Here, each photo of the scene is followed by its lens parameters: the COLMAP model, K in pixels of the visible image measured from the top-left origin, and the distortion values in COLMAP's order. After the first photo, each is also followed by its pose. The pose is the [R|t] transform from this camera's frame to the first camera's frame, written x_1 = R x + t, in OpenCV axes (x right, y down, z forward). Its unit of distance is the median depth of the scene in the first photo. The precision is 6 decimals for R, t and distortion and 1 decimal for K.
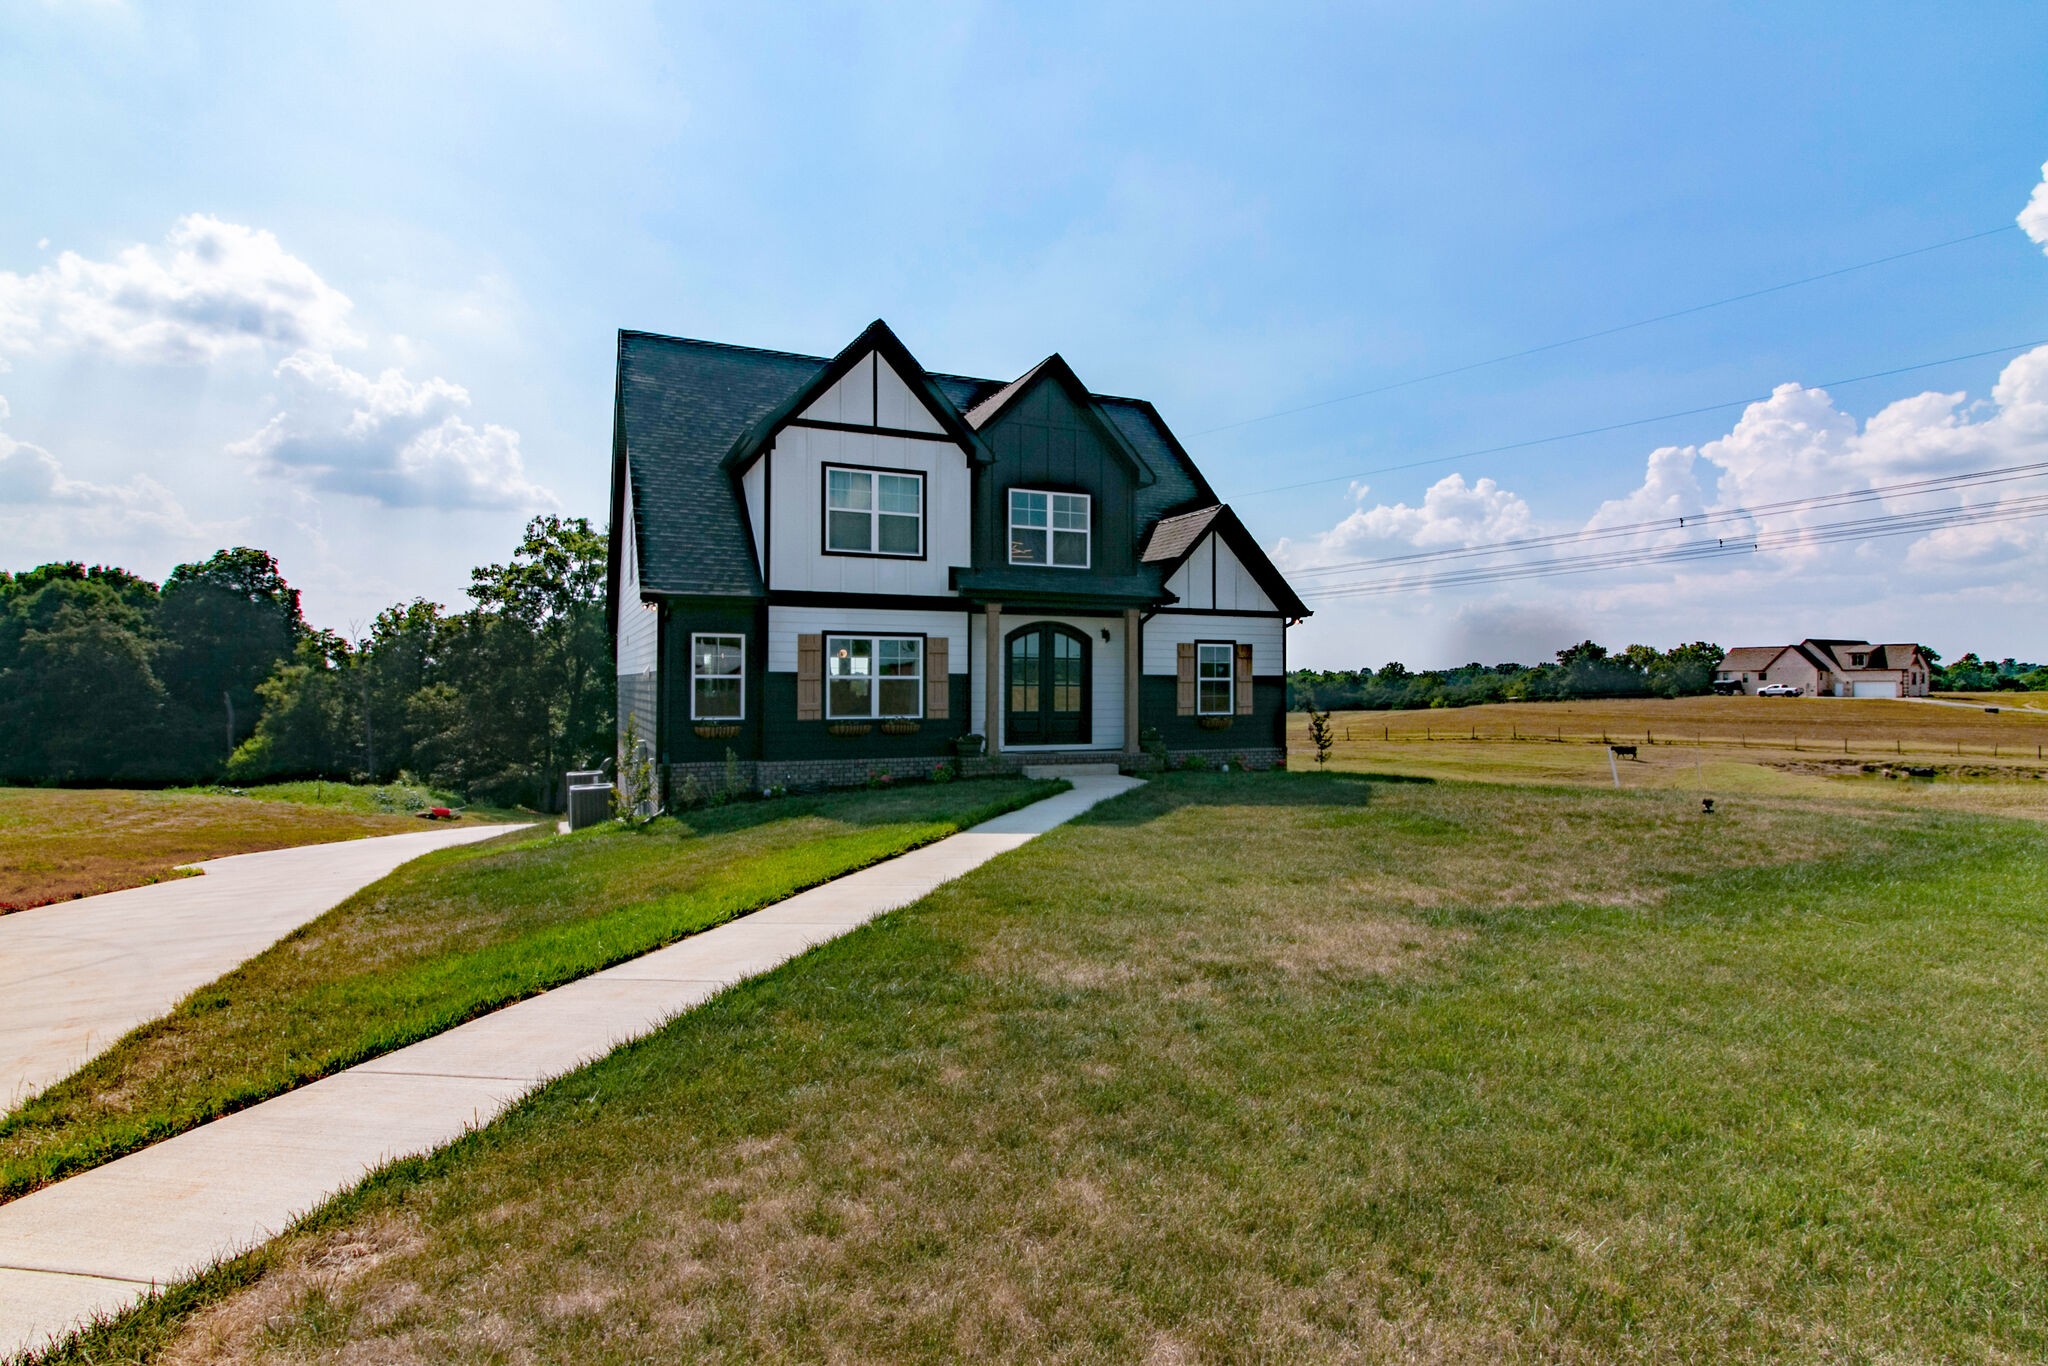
lens RADIAL K [[1021.1, 0, 1024.0], [0, 1021.1, 683.0], [0, 0, 1]] dist [-0.000085, 0.000193]
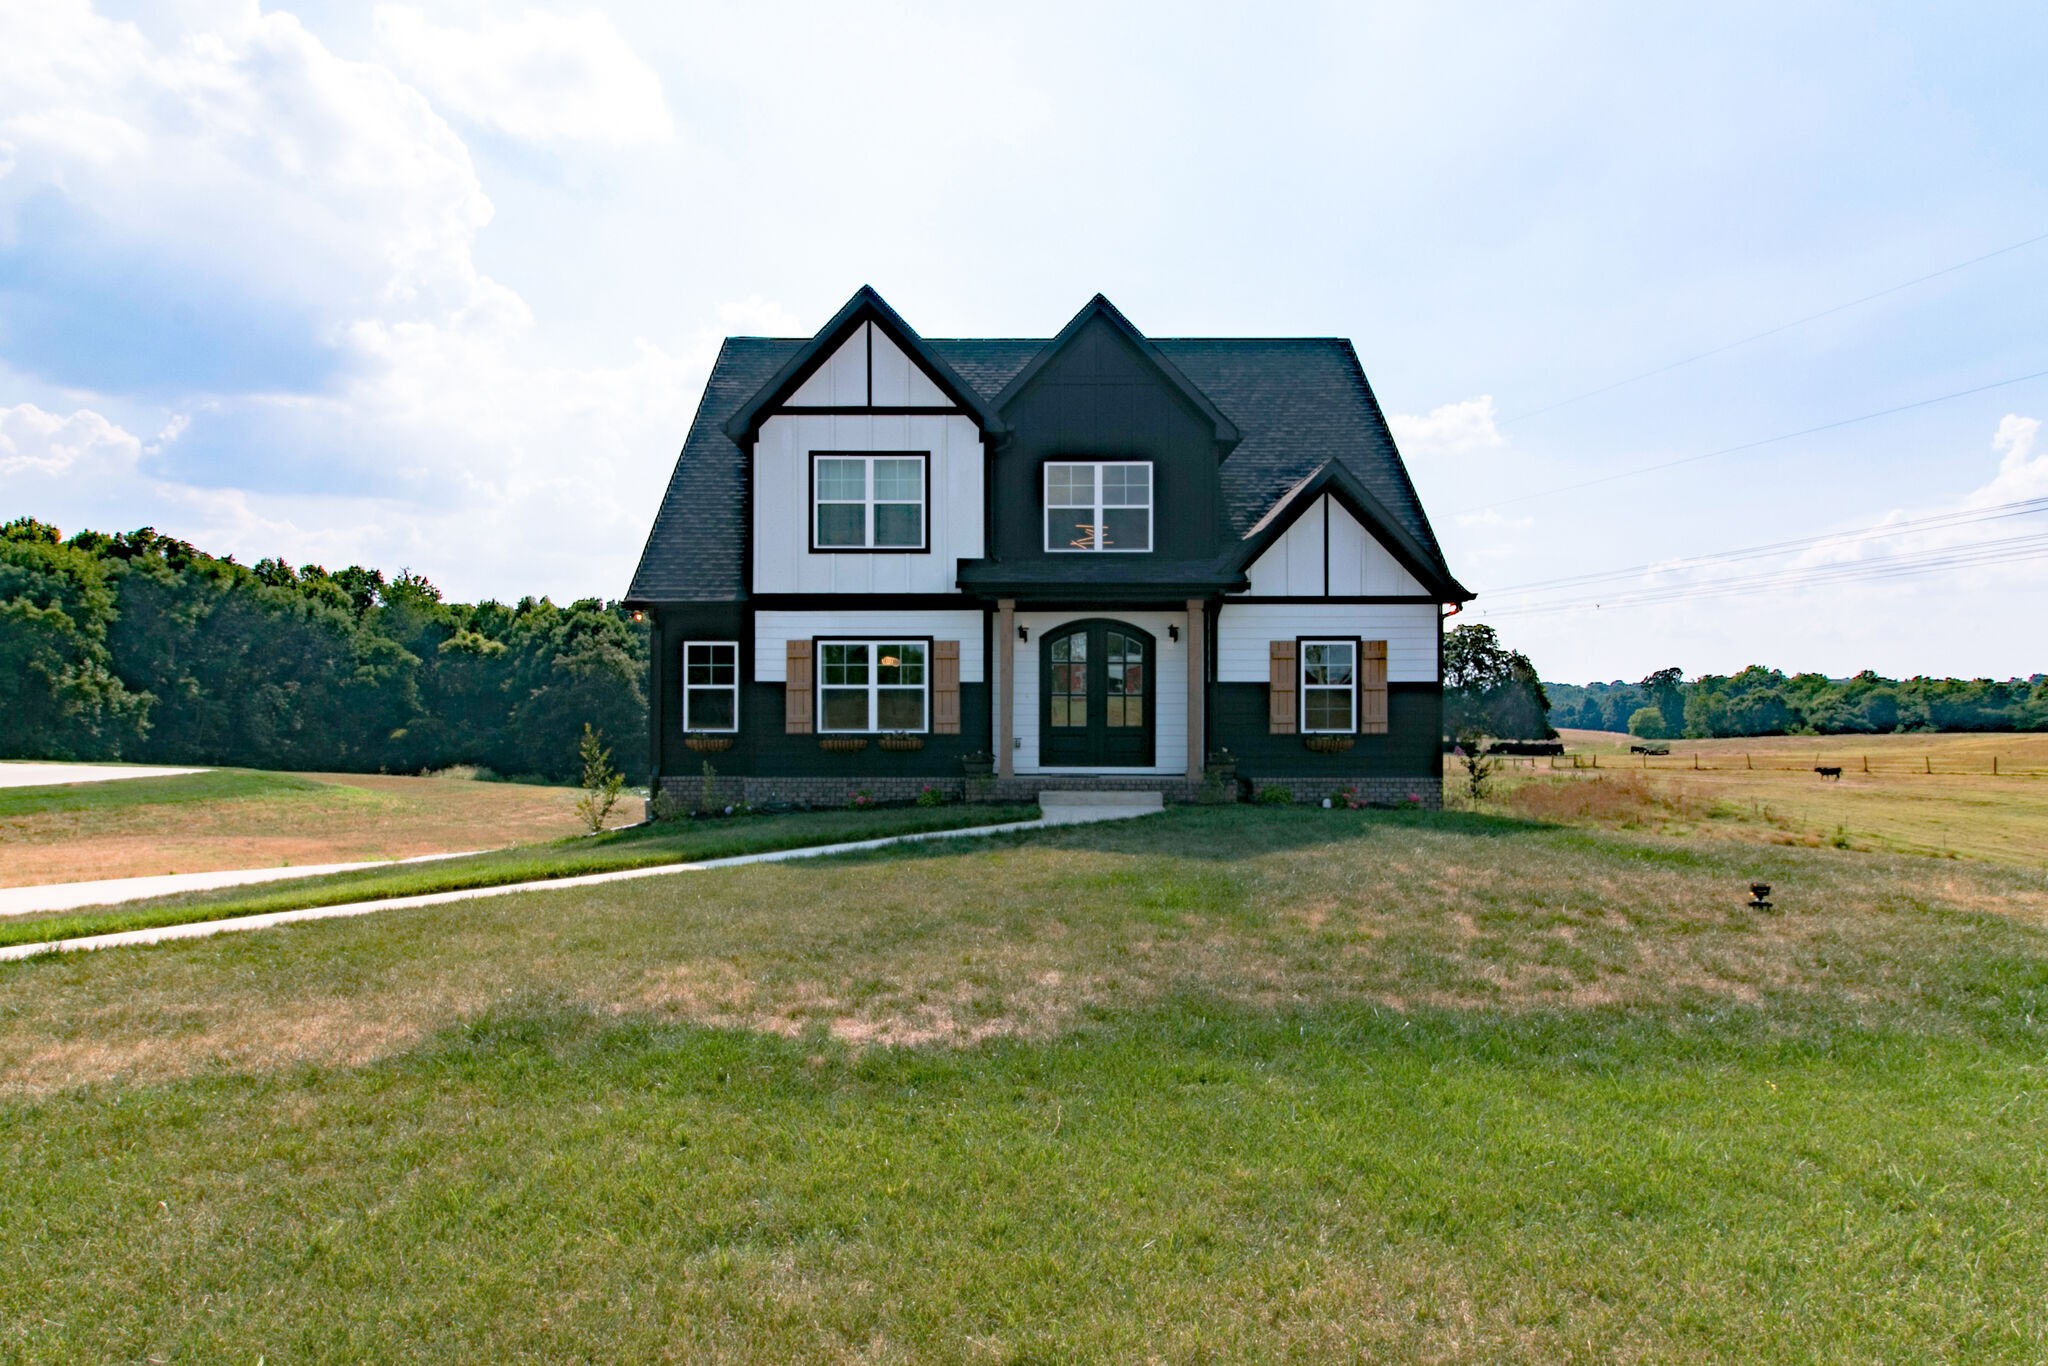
lens RADIAL K [[1103.3, 0, 1024.0], [0, 1103.3, 683.0], [0, 0, 1]] dist [0.001658, 0.000749]
pose [[0.913135, -0.007969, -0.407579, 0.341834], [0.002787, 0.999908, -0.013308, 0.004150], [0.407648, 0.011016, 0.913073, 0.160550]]
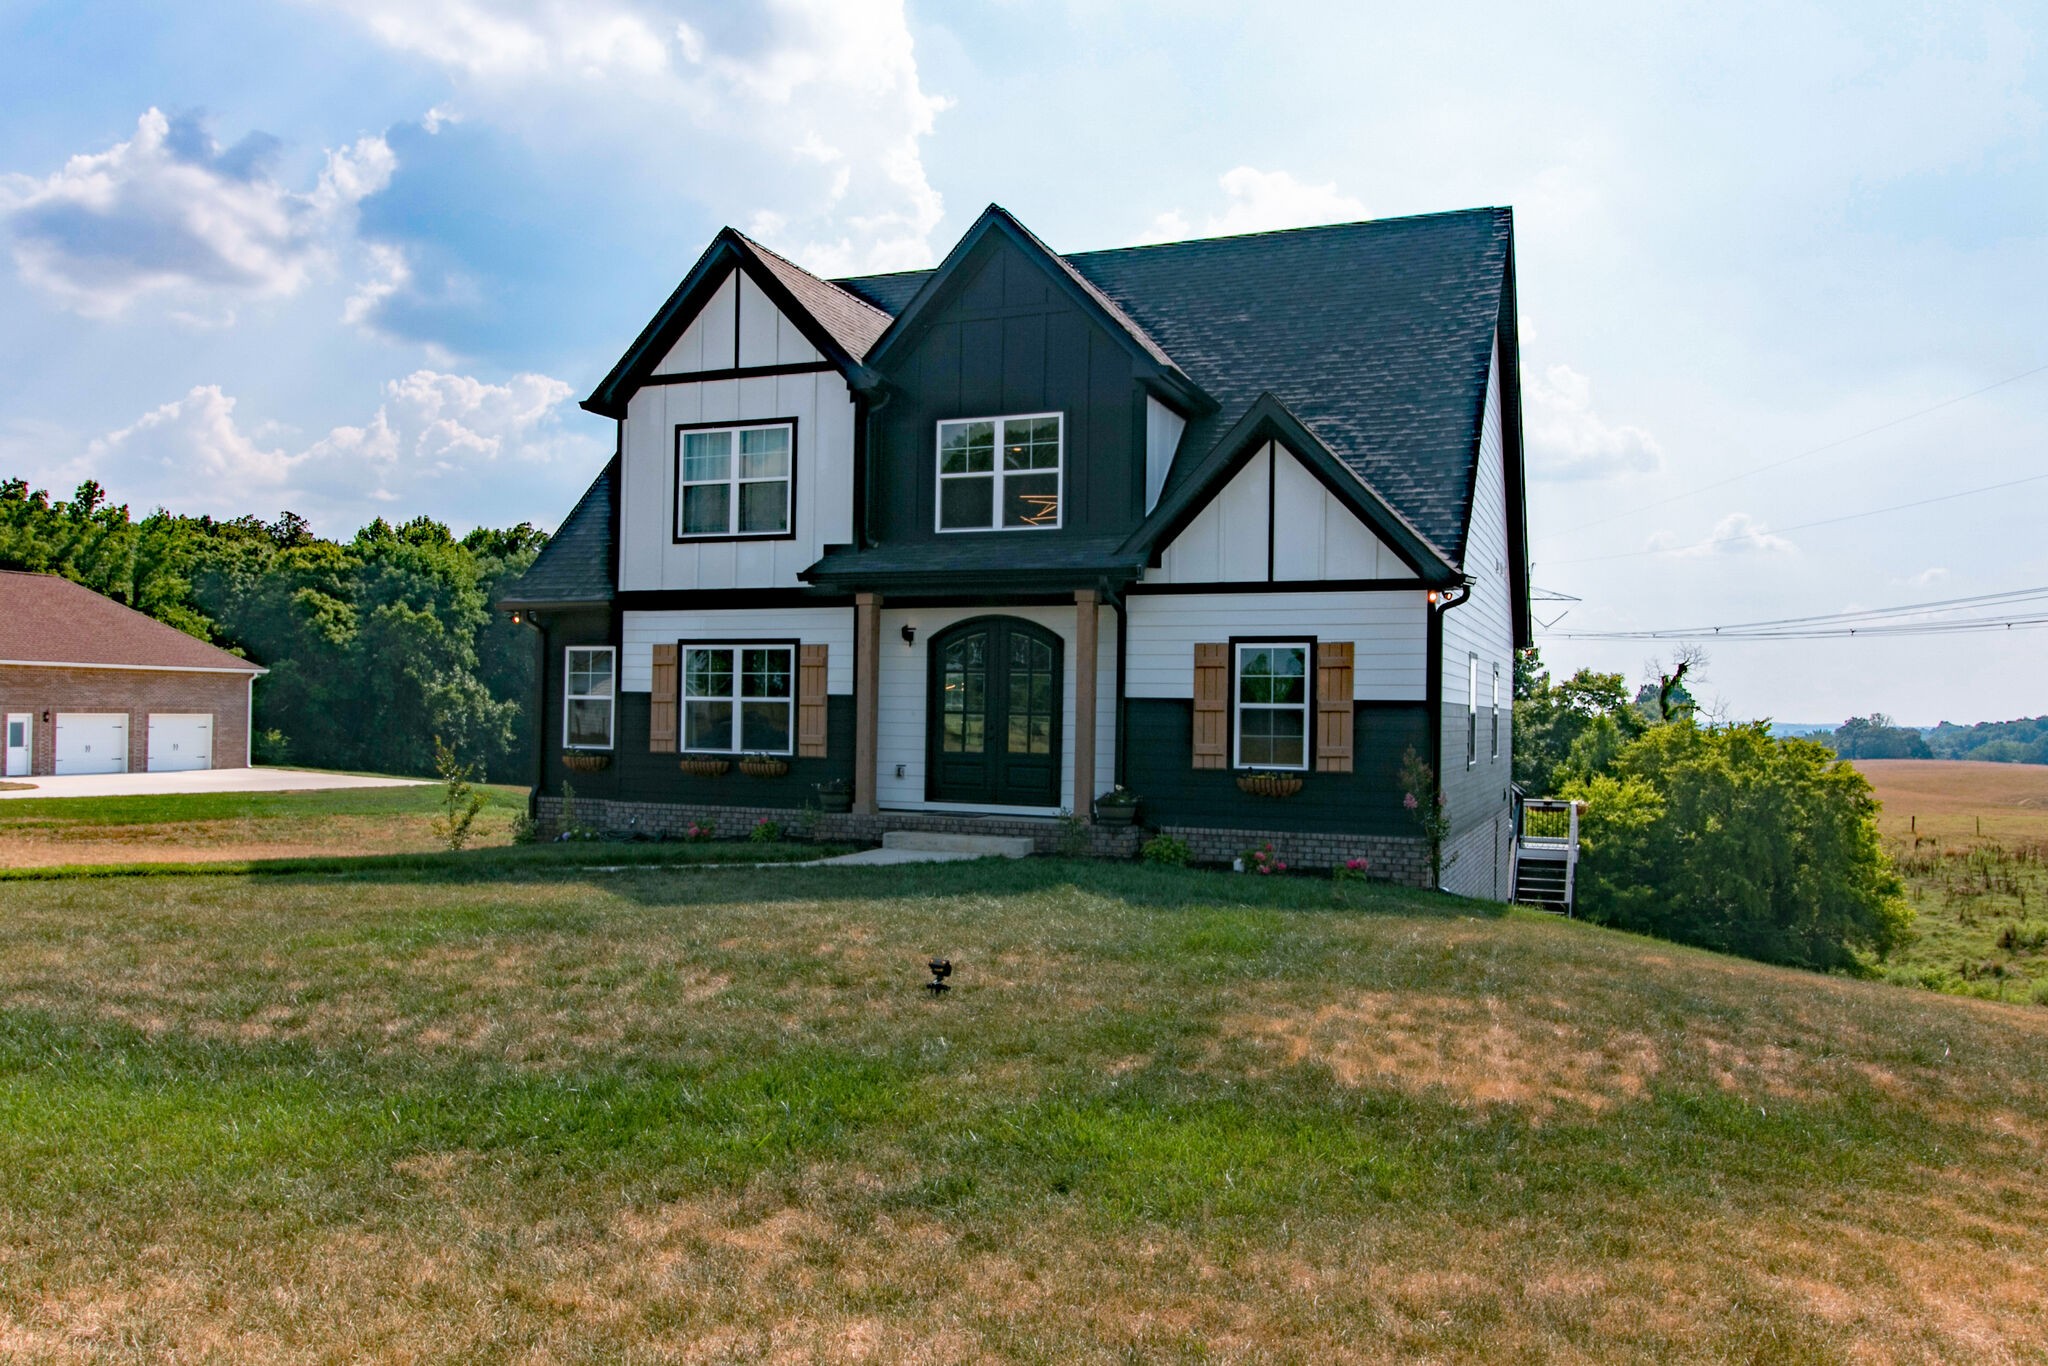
lens RADIAL K [[1491.0, 0, 1024.0], [0, 1491.0, 683.0], [0, 0, 1]] dist [0.001645, 0.001284]
pose [[0.692162, -0.006949, -0.721709, 0.738127], [-0.013421, 0.999657, -0.022497, 0.004162], [0.721617, 0.025258, 0.691831, 0.362942]]
